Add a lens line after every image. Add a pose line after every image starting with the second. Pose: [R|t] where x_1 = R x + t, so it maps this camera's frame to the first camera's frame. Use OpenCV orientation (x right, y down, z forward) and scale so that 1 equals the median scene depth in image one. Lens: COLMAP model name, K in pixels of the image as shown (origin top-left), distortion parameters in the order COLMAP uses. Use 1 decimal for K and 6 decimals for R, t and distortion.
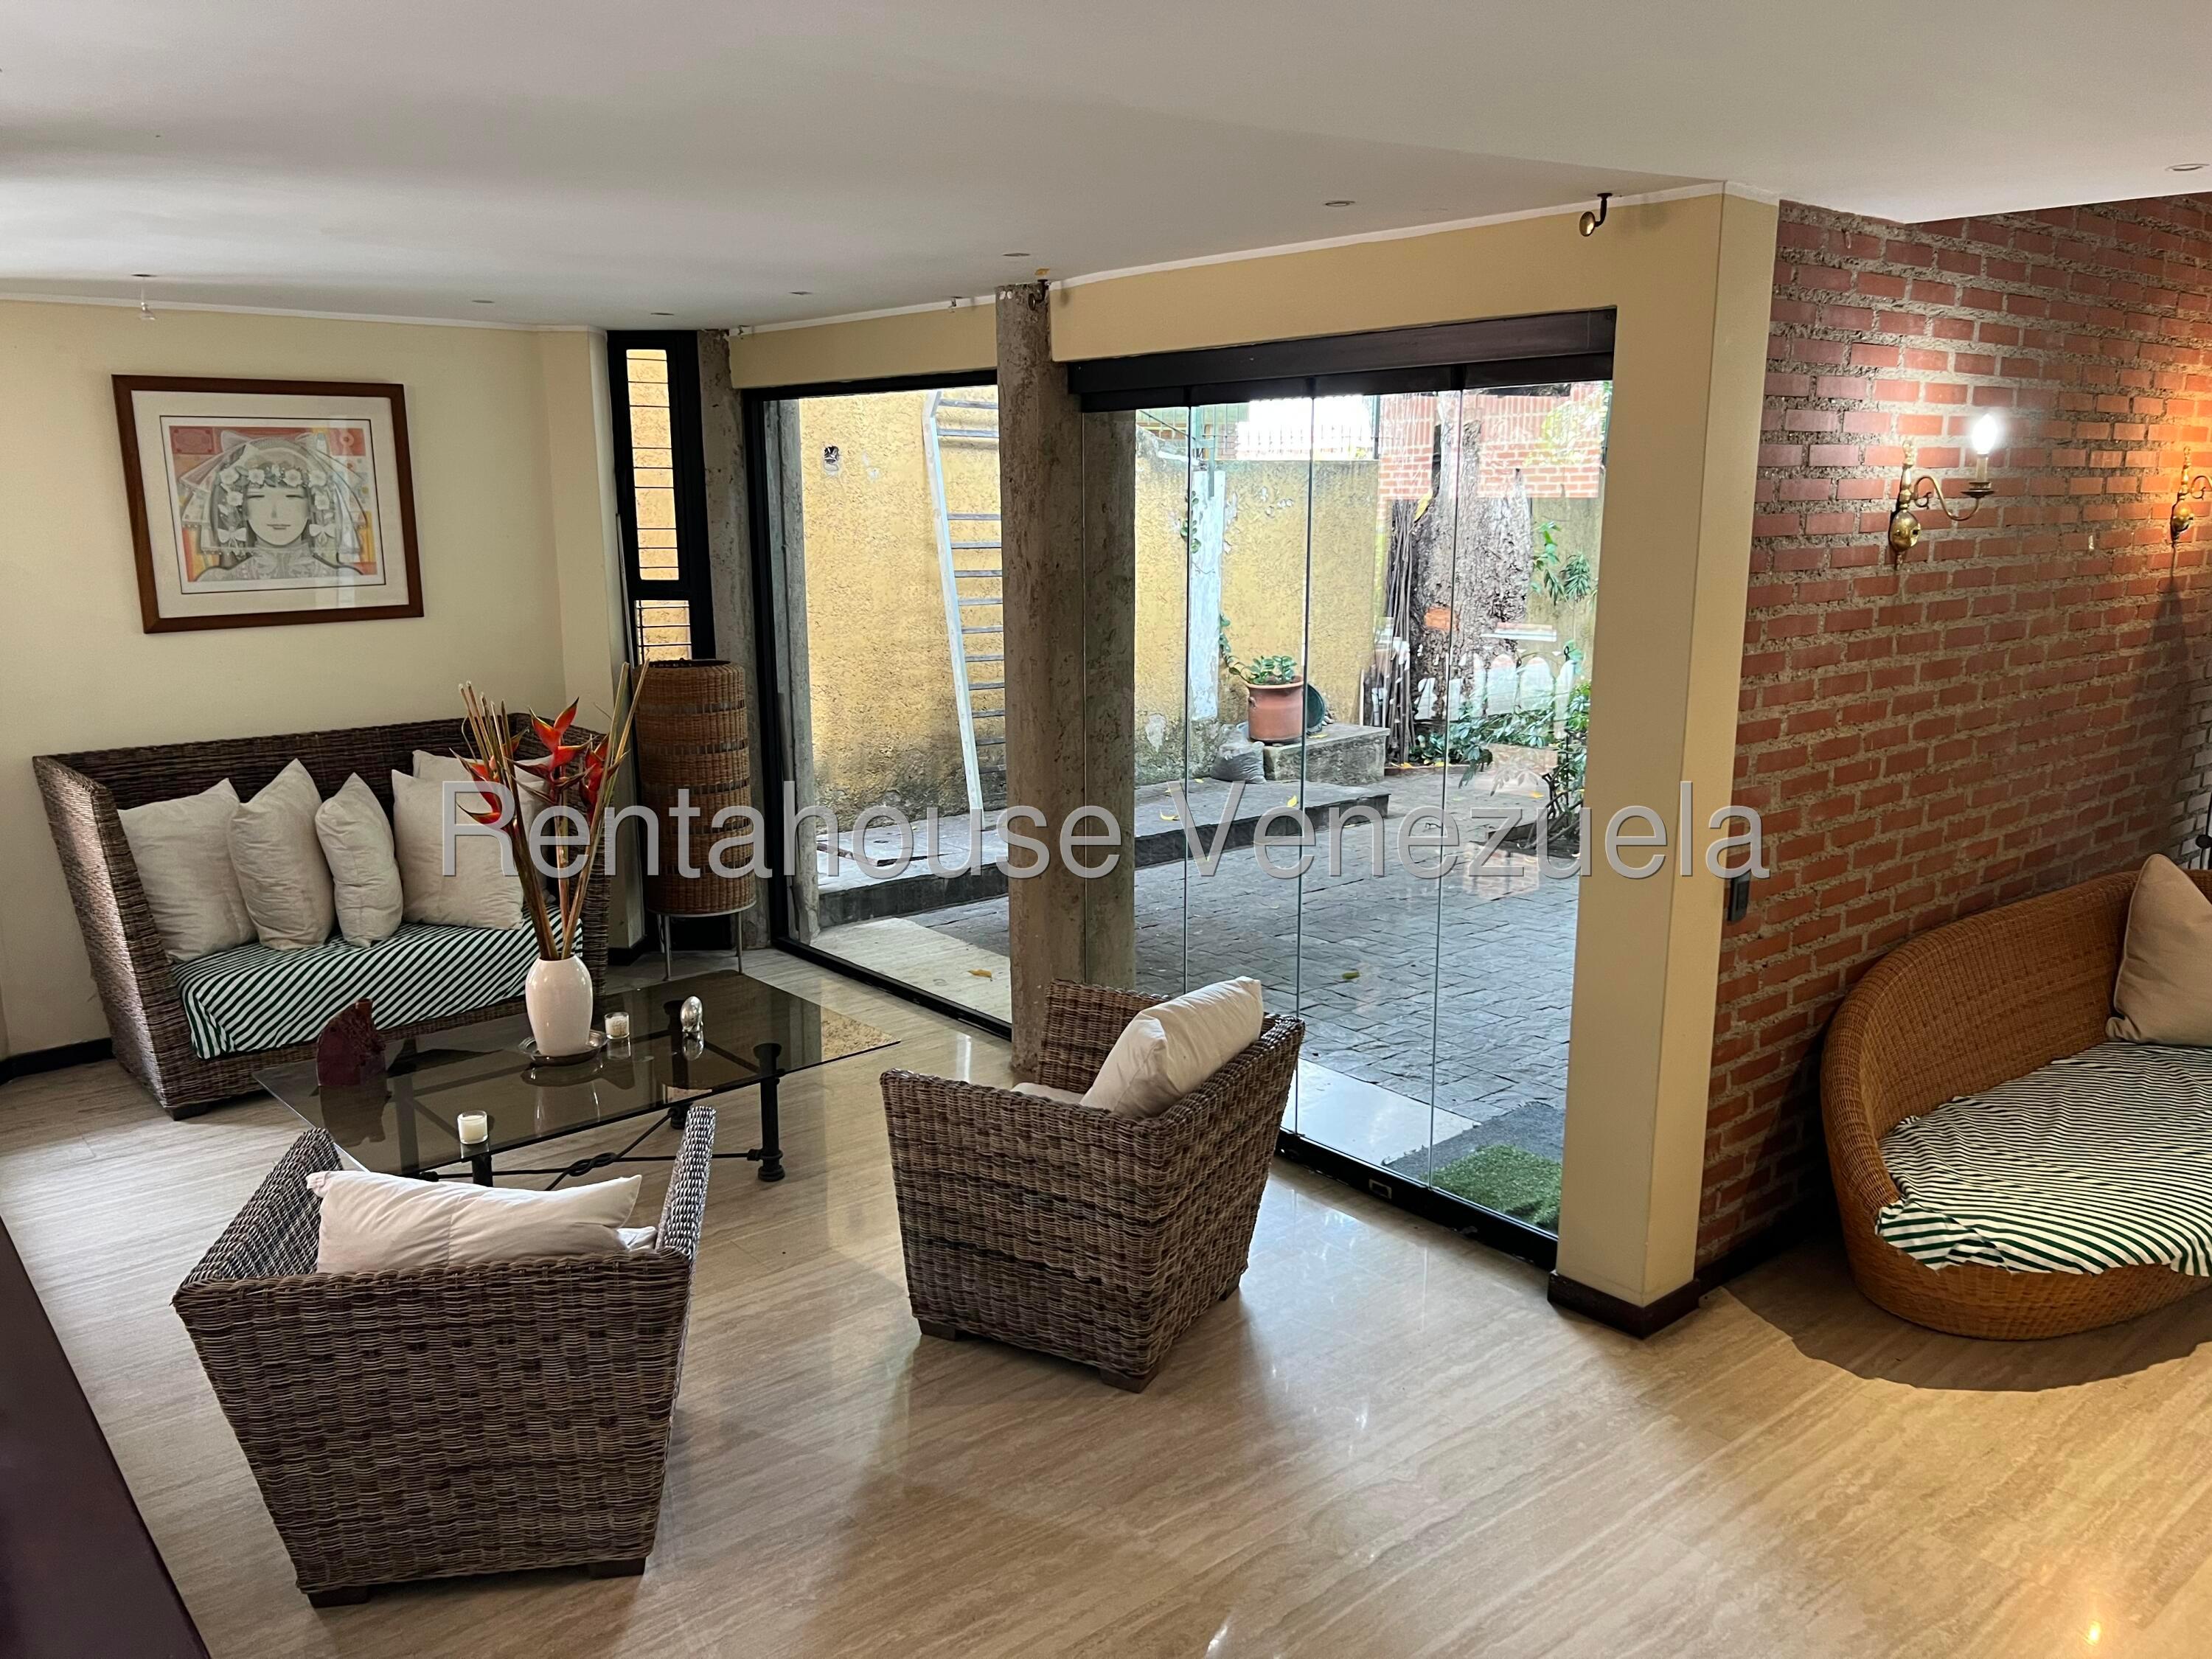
lens RADIAL K [[1675.9, 0, 1106.4], [0, 1675.9, 834.8], [0, 0, 1]] dist [0.054275, -0.047780]
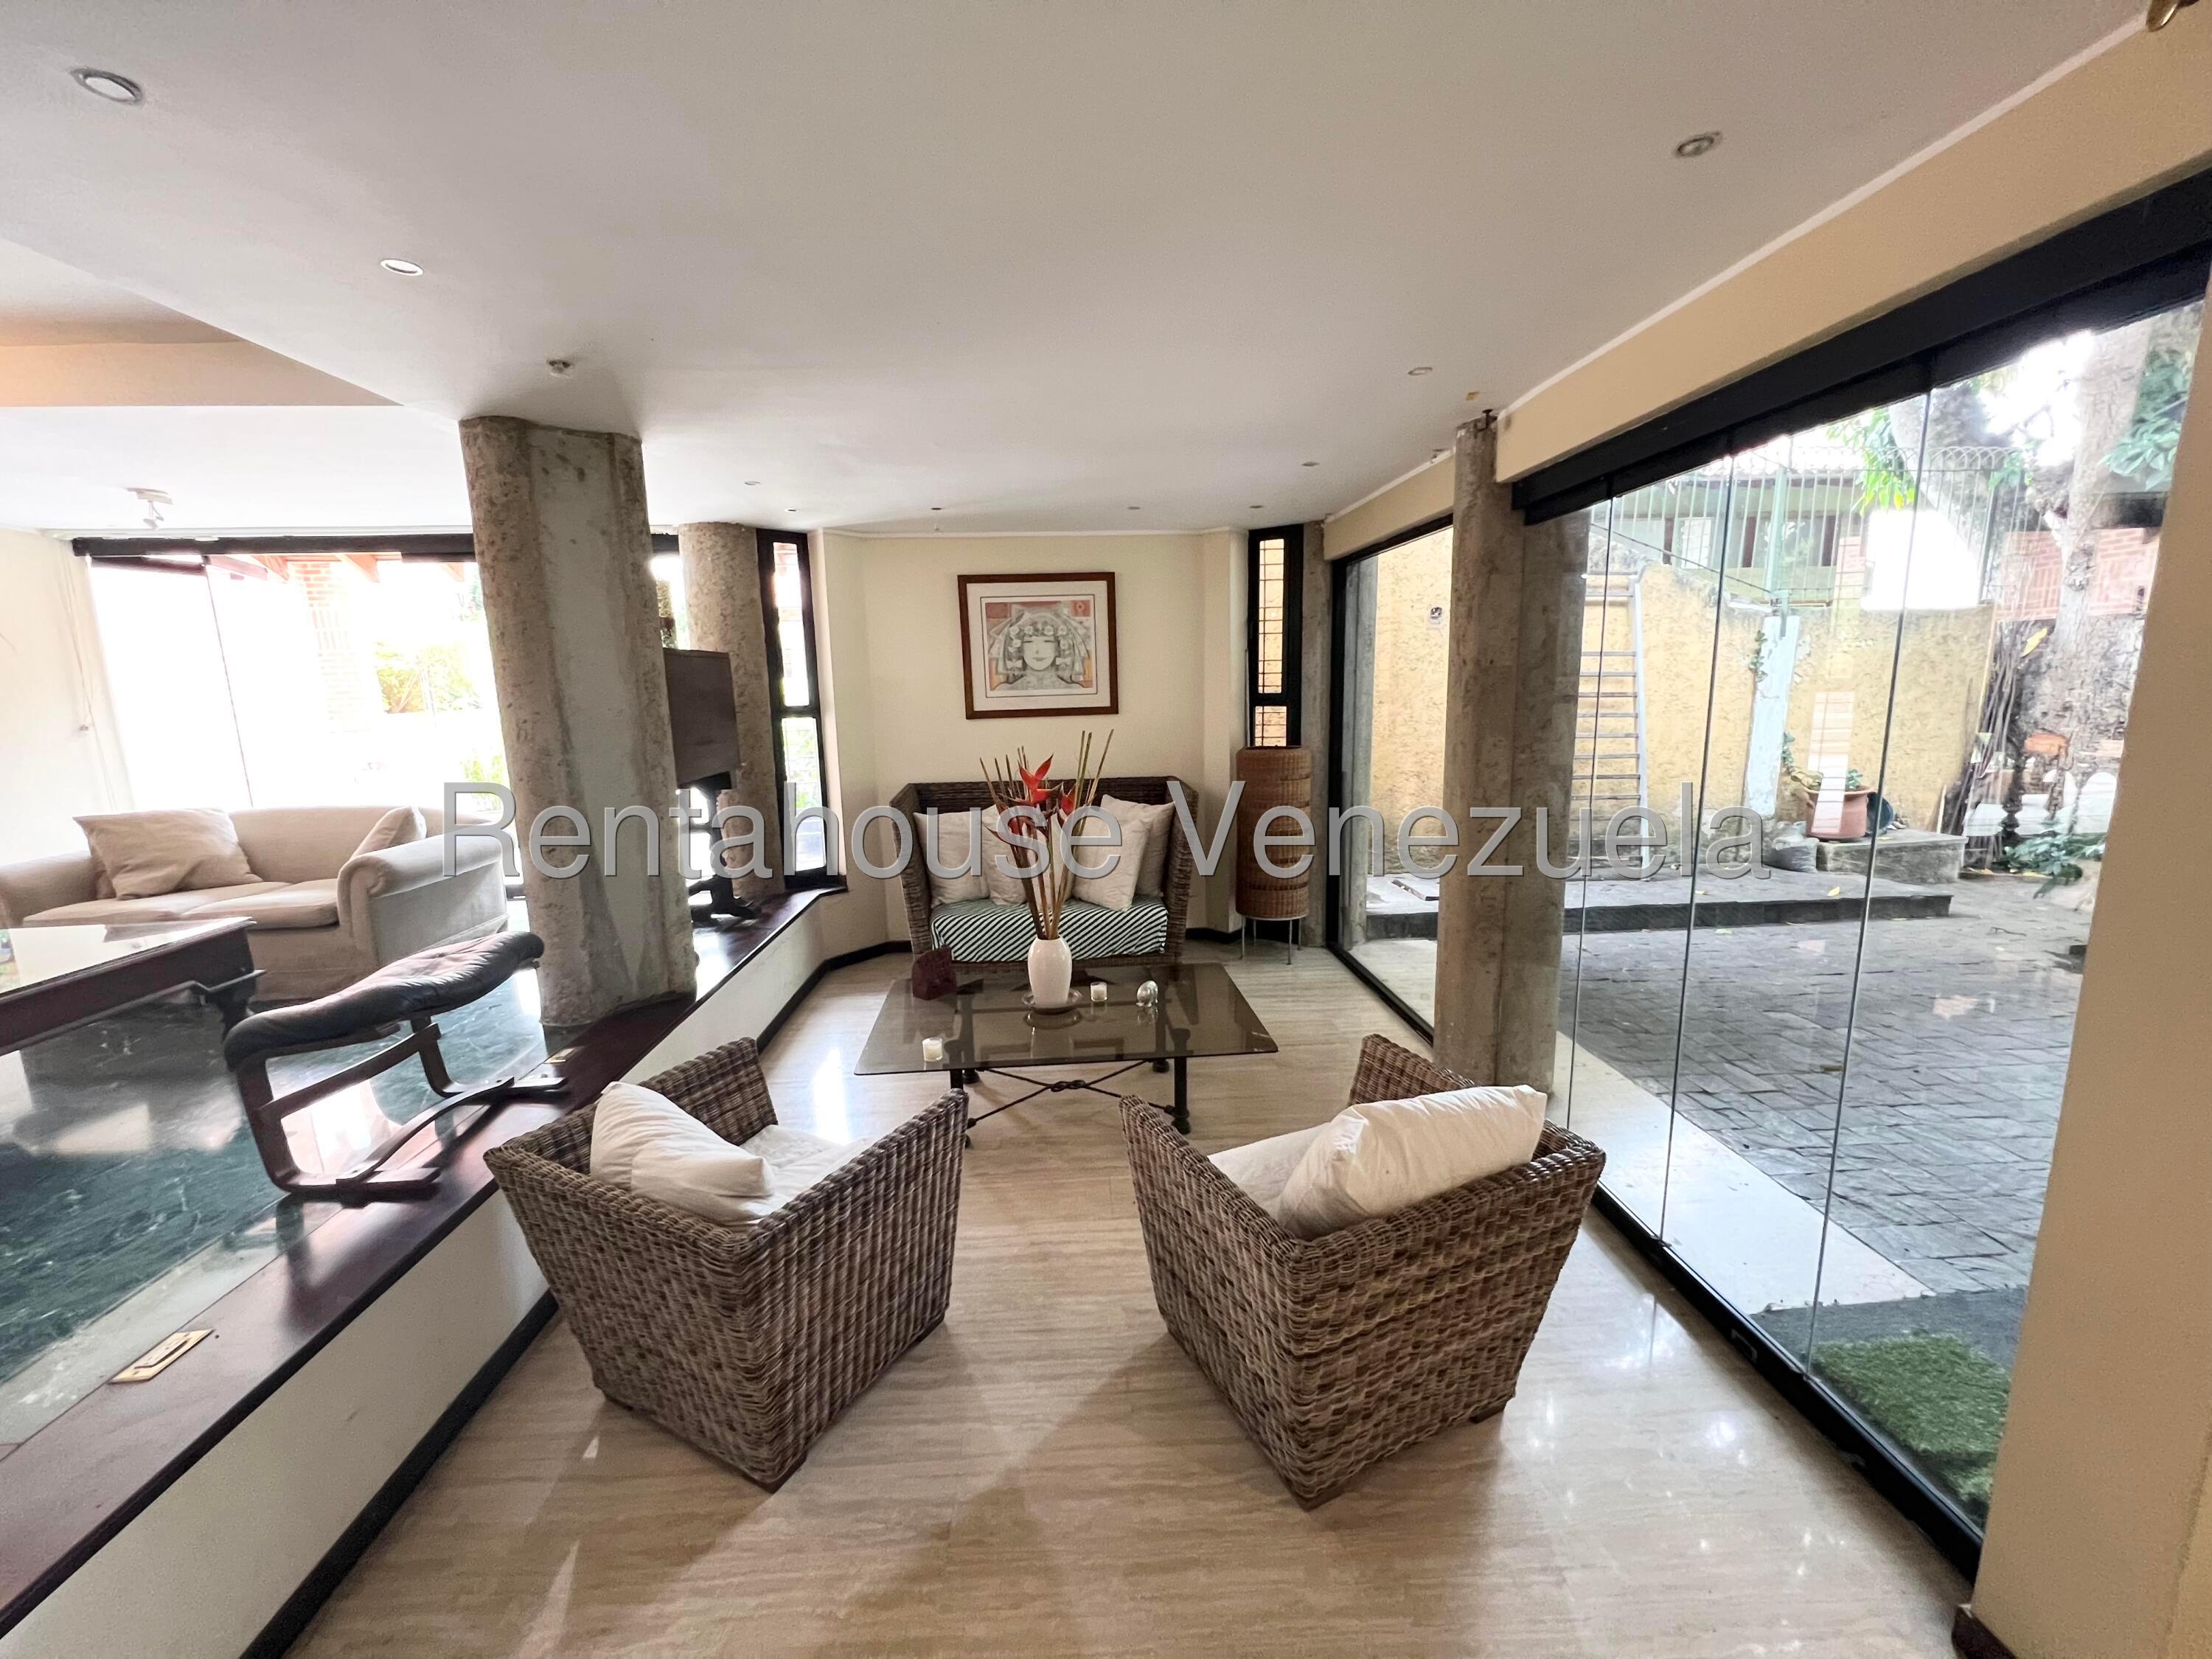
lens RADIAL K [[890.9, 0, 1102.9], [0, 890.9, 830.6], [0, 0, 1]] dist [-0.006391, -0.000044]
pose [[0.794454, 0.085295, -0.601305, 0.113661], [-0.103316, 0.994638, 0.004586, -0.018737], [0.598472, 0.058481, 0.799006, 0.309821]]
